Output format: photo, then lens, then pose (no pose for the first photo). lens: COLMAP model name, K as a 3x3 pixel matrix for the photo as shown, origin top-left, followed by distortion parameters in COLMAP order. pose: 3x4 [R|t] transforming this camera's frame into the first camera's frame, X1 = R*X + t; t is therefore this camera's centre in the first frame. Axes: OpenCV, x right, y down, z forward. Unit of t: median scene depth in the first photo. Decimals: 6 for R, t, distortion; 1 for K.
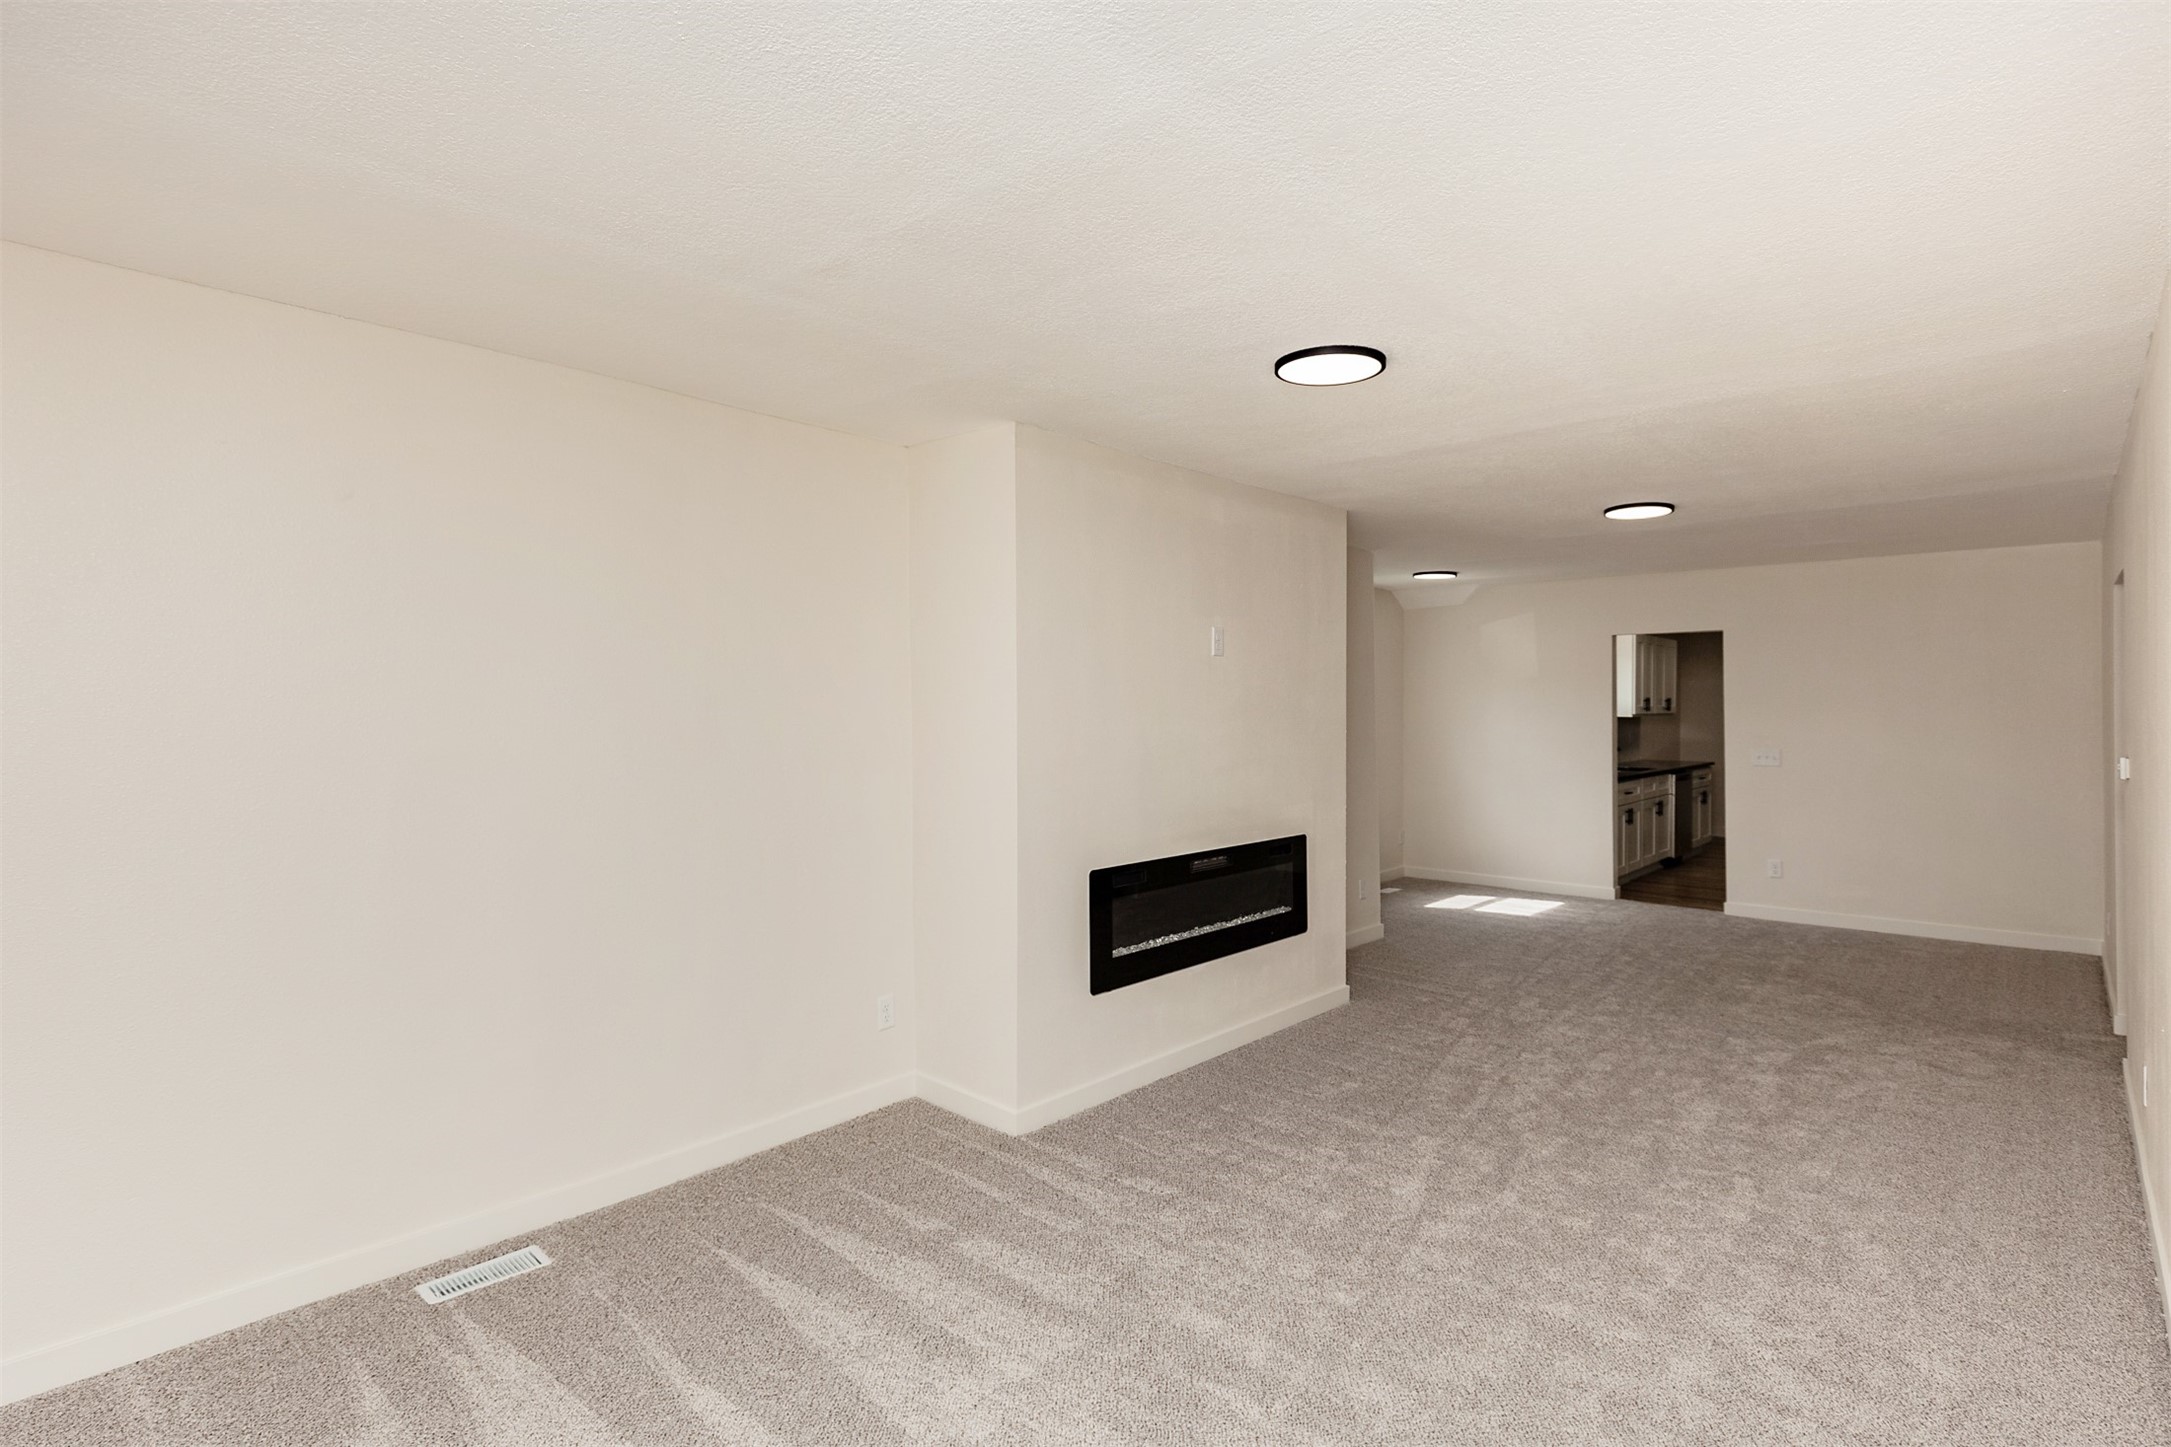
lens RADIAL K [[1117.7, 0, 1113.3], [0, 1117.7, 709.5], [0, 0, 1]] dist [-0.003563, -0.000374]
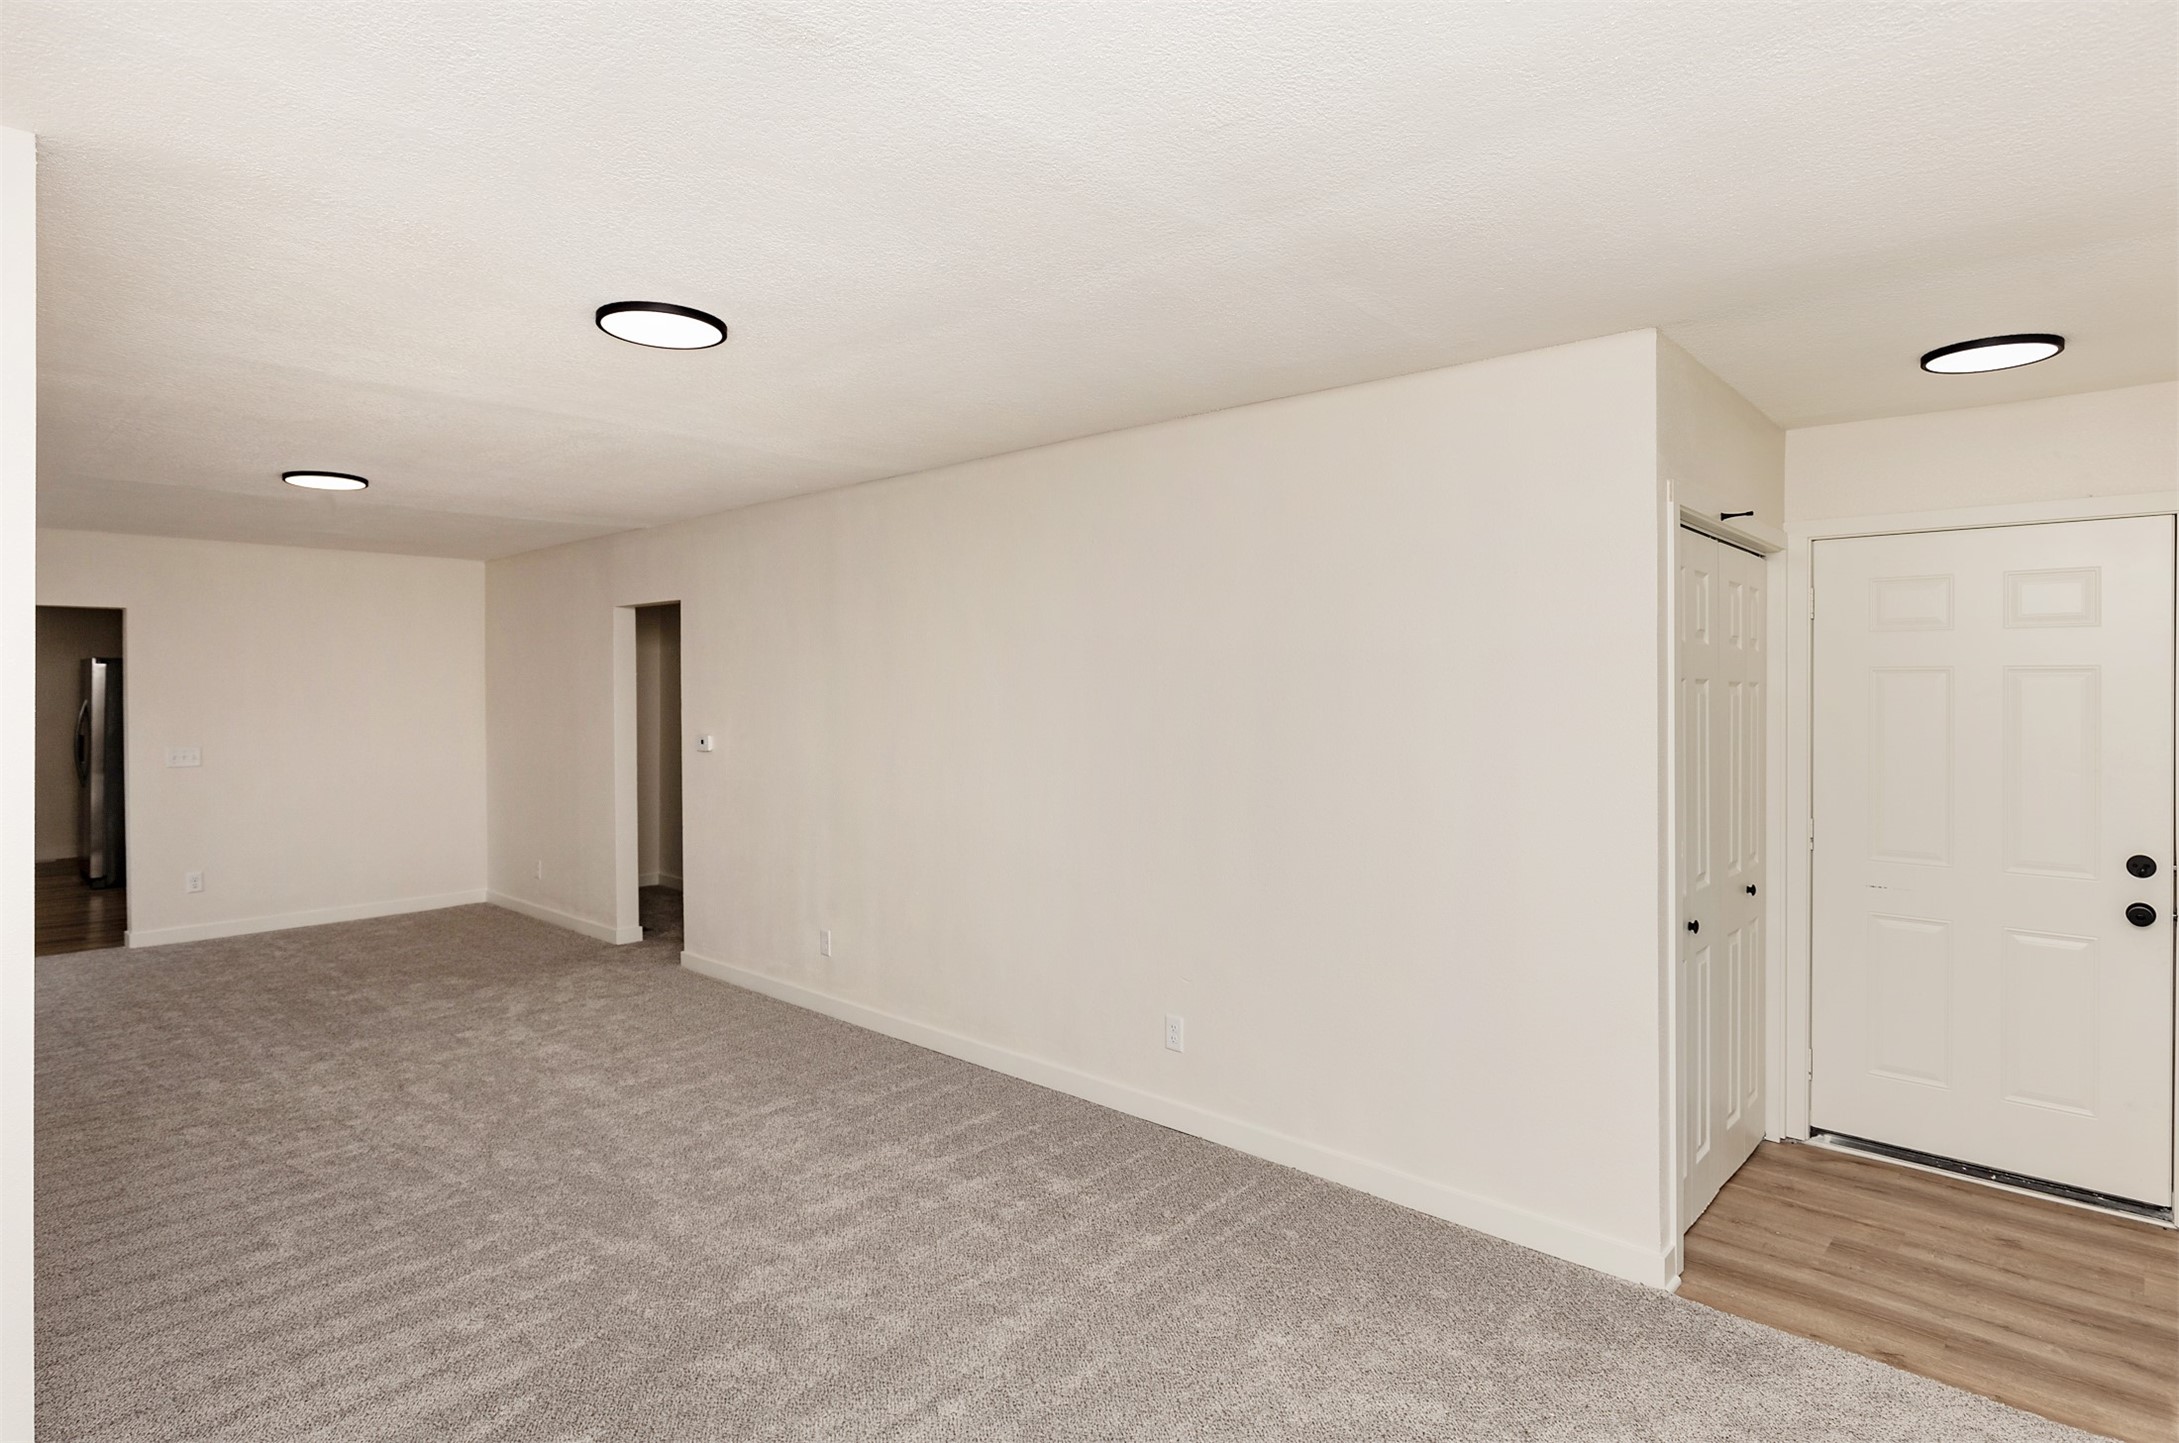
lens RADIAL K [[1121.8, 0, 1108.9], [0, 1121.8, 698.8], [0, 0, 1]] dist [-0.003563, -0.000374]
pose [[0.021927, -0.008978, 0.999719, -0.416128], [0.005470, 0.999946, 0.008860, -0.010044], [-0.999745, 0.005274, 0.021975, 0.383669]]
